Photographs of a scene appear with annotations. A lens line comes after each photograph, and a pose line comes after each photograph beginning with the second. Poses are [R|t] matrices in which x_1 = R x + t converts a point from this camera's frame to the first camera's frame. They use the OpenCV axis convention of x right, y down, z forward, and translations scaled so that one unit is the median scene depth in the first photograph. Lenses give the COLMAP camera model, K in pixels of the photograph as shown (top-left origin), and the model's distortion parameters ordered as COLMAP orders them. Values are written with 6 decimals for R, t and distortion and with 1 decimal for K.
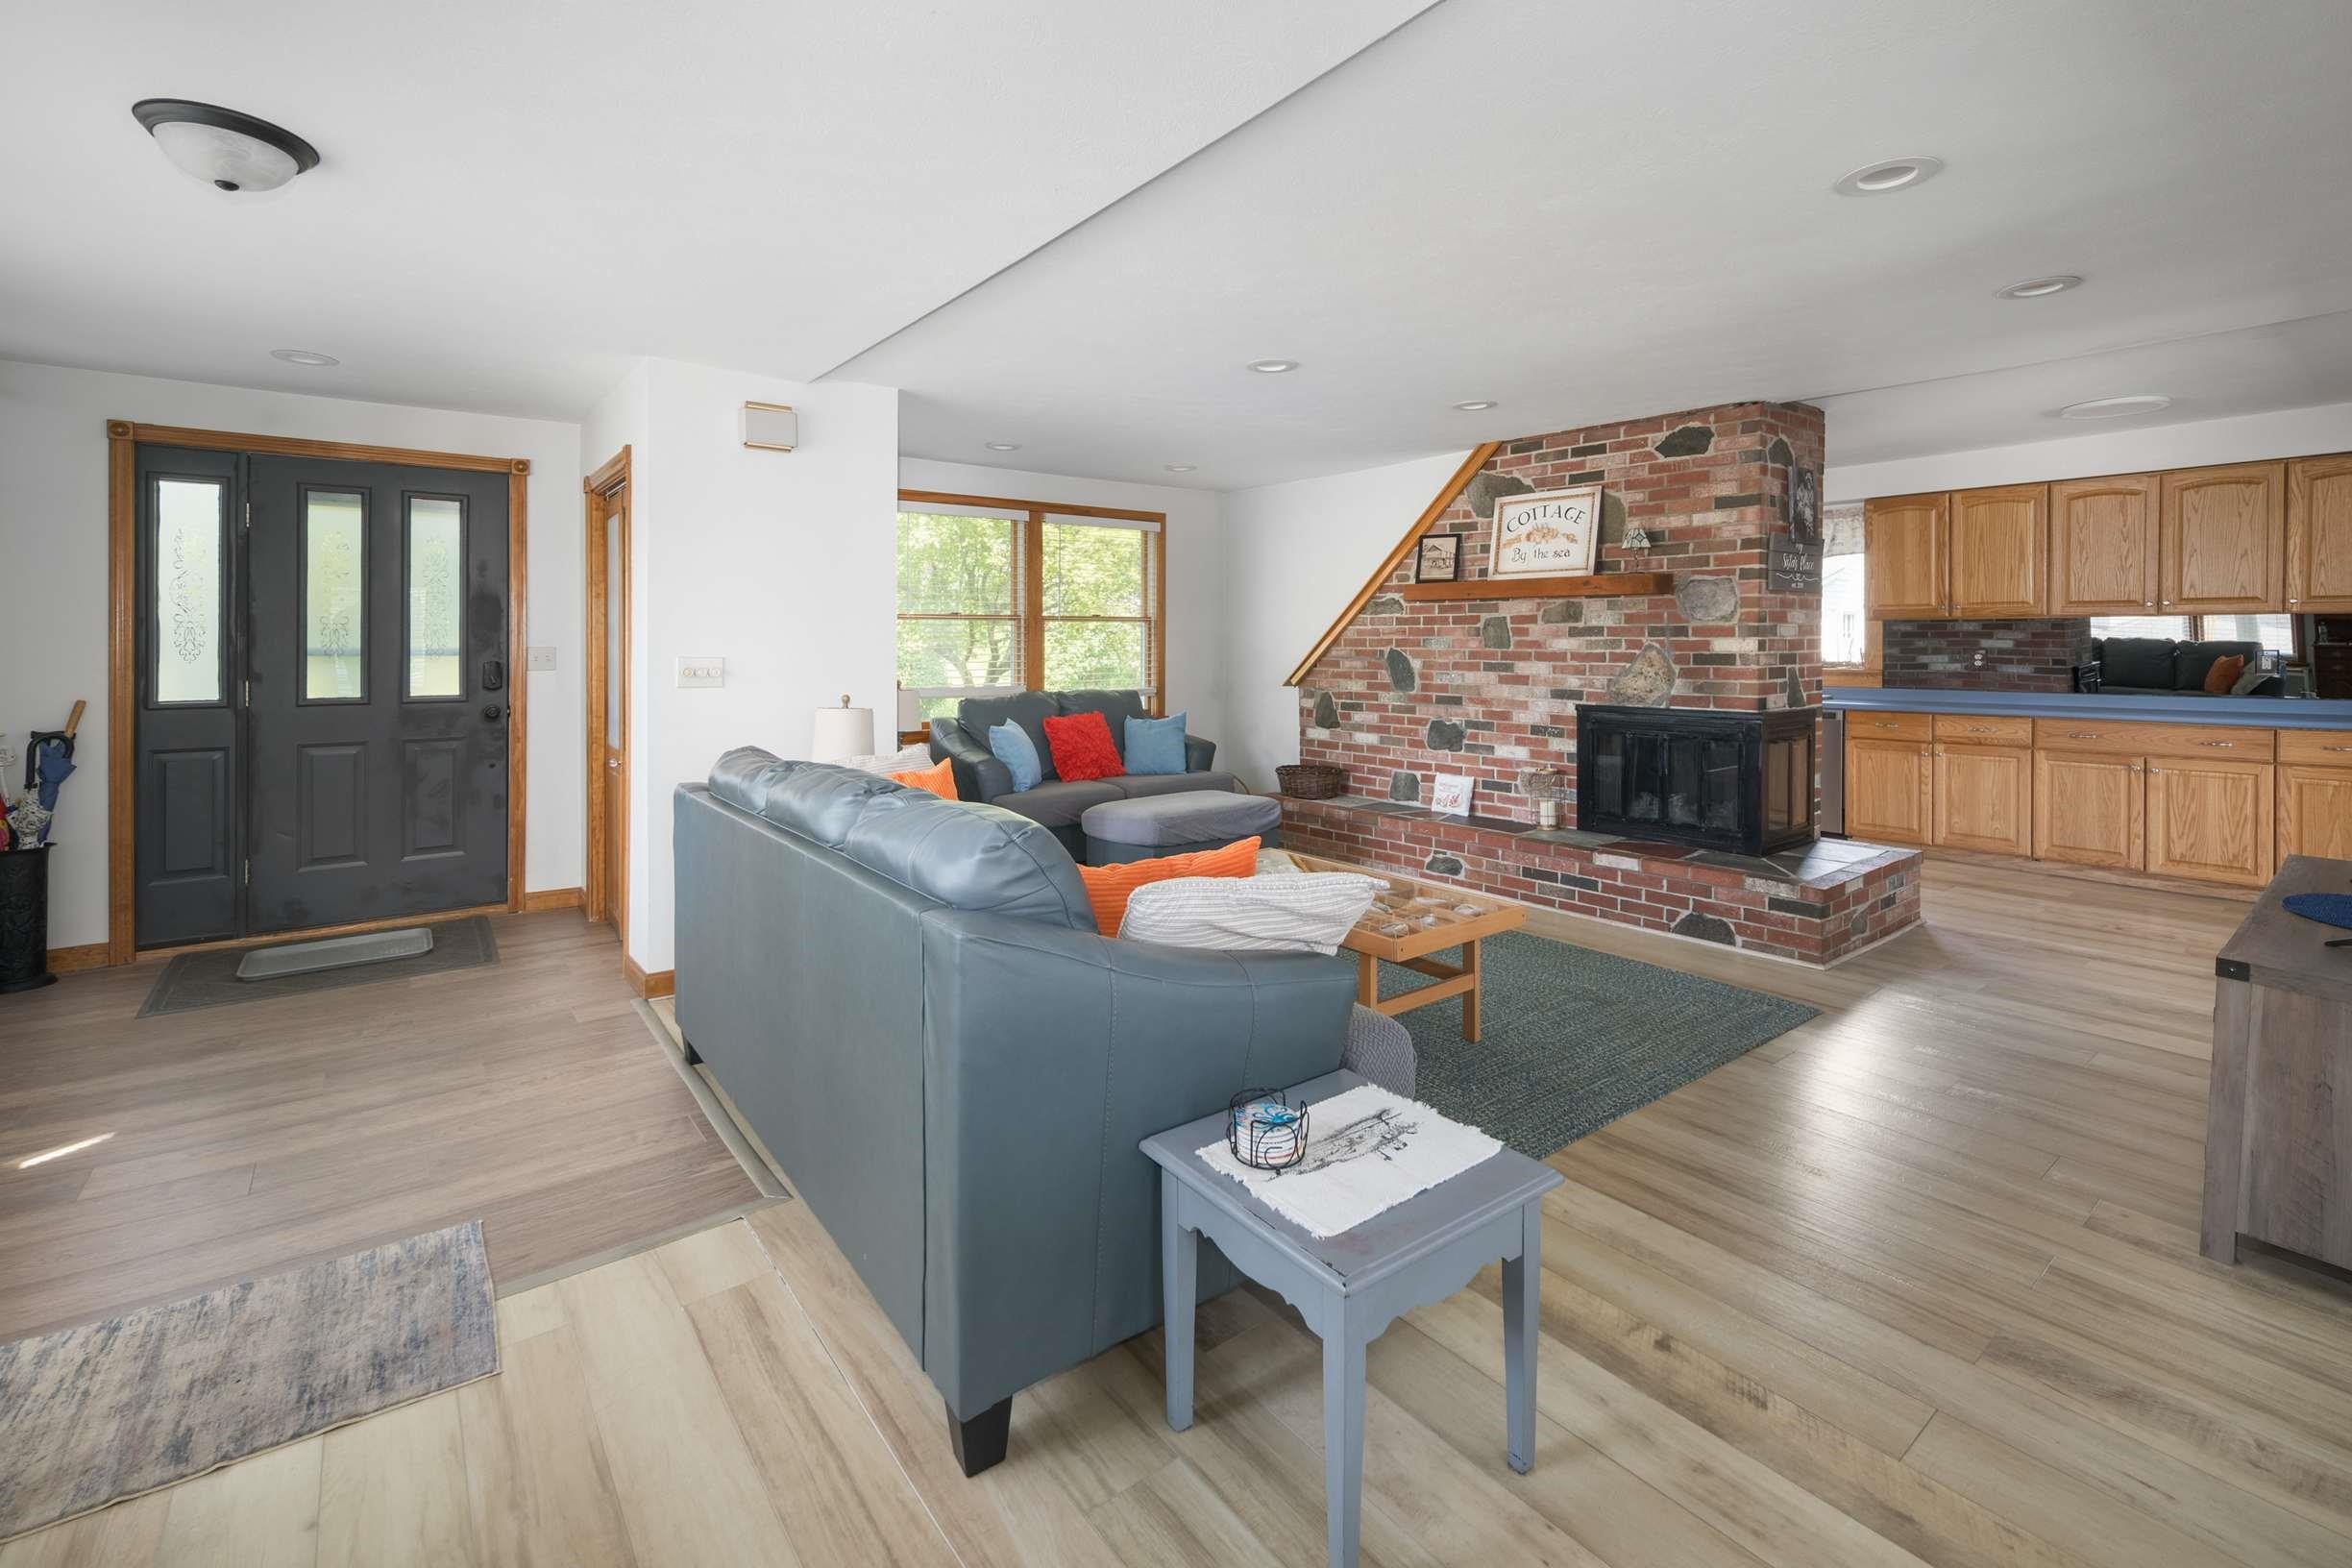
lens RADIAL K [[1030.5, 0, 1169.6], [0, 1030.5, 693.4], [0, 0, 1]] dist [0.007716, -0.000727]
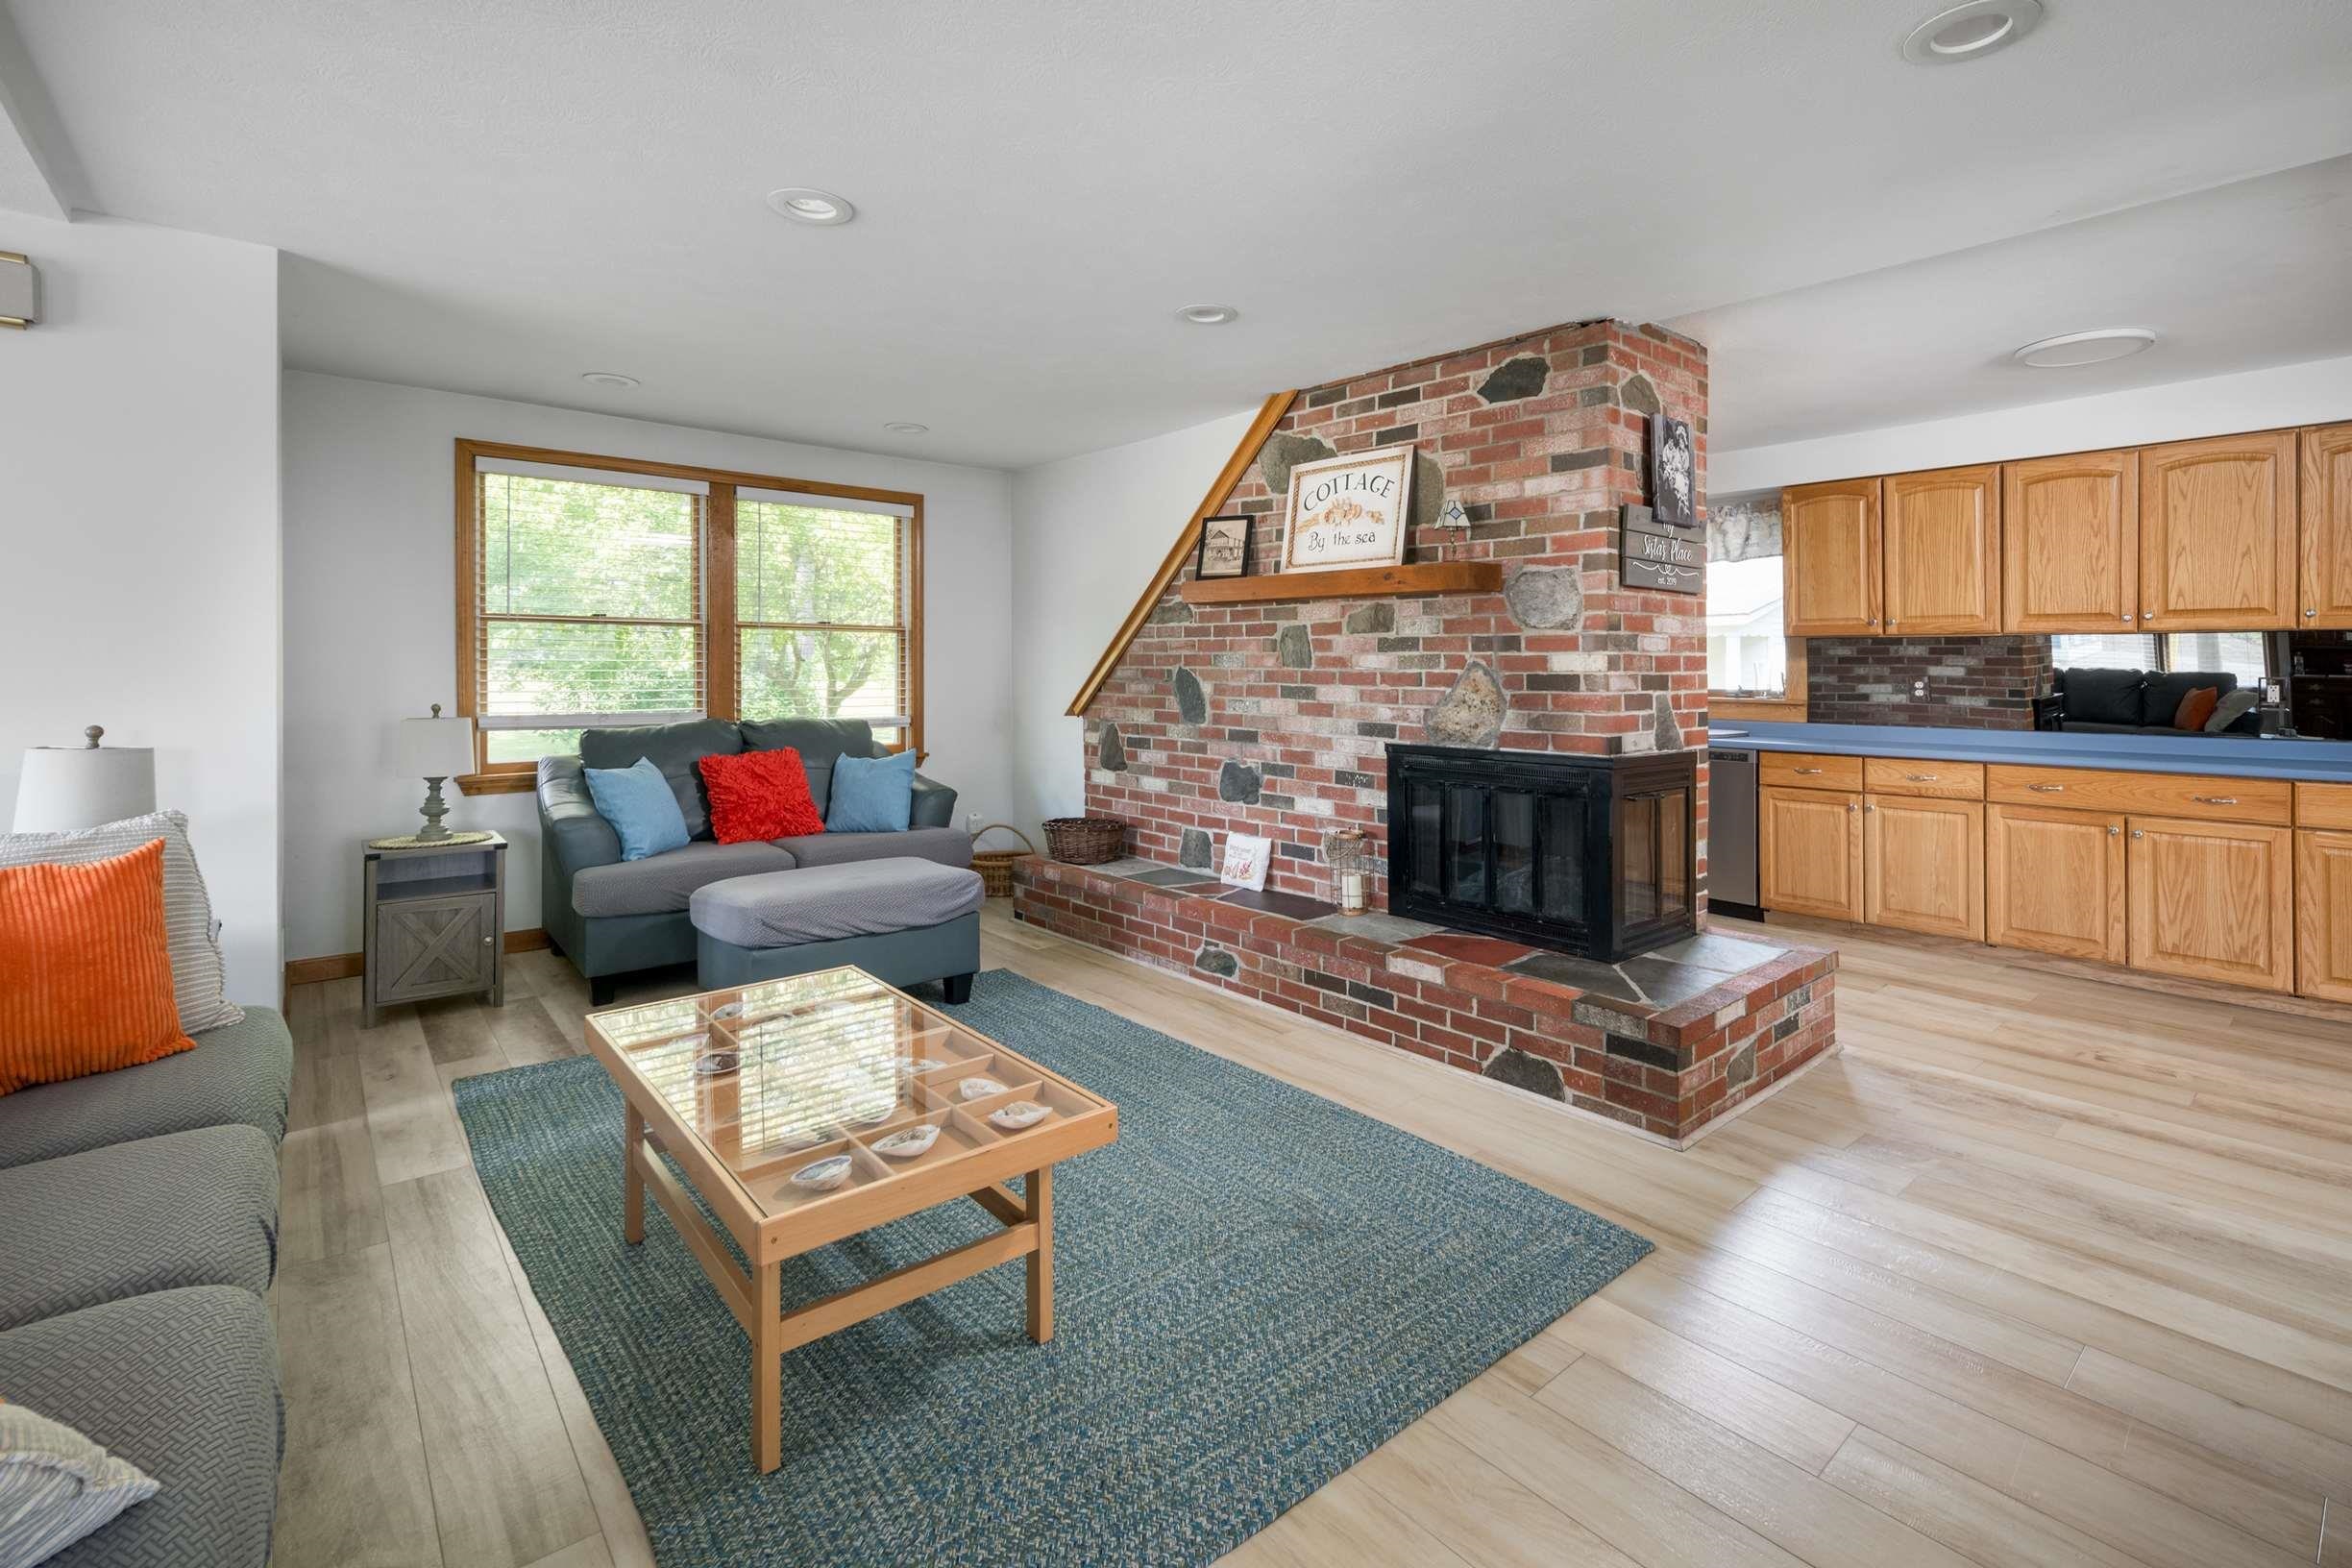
lens RADIAL K [[1055.6, 0, 1192.6], [0, 1055.6, 699.0], [0, 0, 1]] dist [0.004498, 0.000827]
pose [[0.998873, 0.007080, 0.046929, 0.217673], [-0.006029, 0.999729, -0.022507, -0.003135], [-0.047076, 0.022199, 0.998645, 0.251597]]
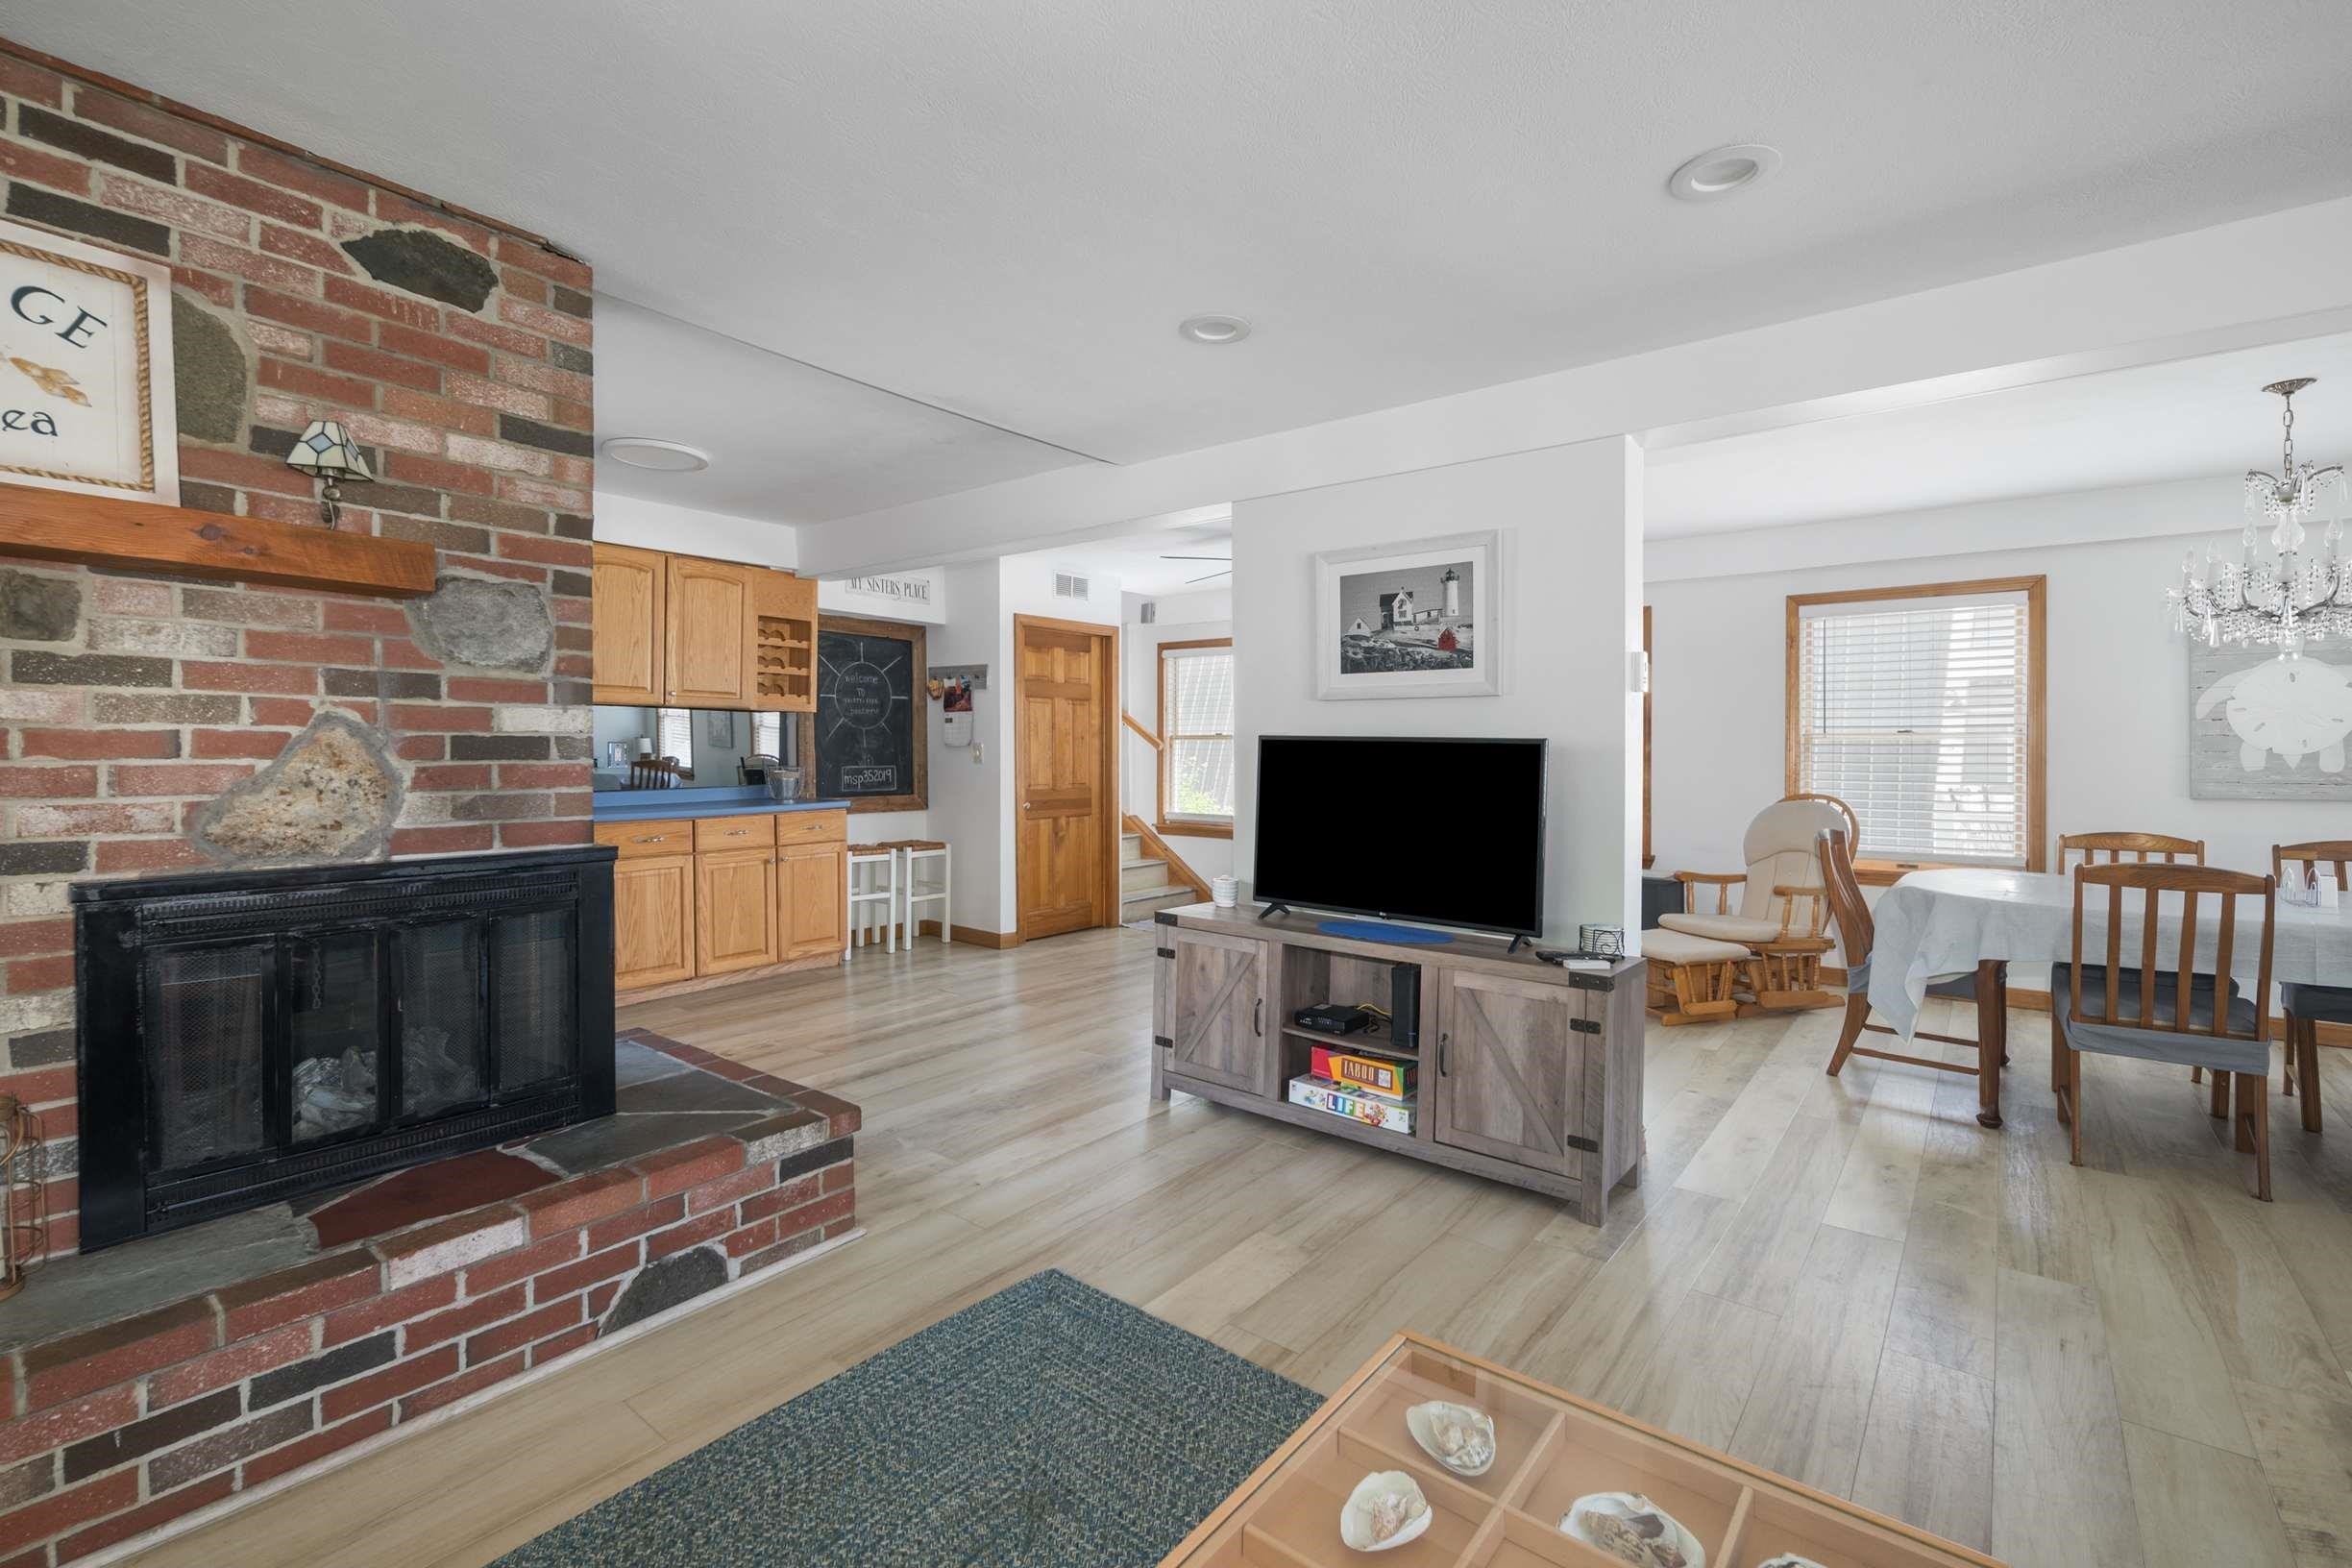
lens RADIAL K [[1023.1, 0, 1207.5], [0, 1023.1, 763.9], [0, 0, 1]] dist [0.011677, -0.005846]
pose [[-0.248045, -0.012512, 0.968668, -0.020475], [0.044542, 0.998712, 0.024306, -0.019946], [-0.967724, 0.049175, -0.247168, 0.712034]]
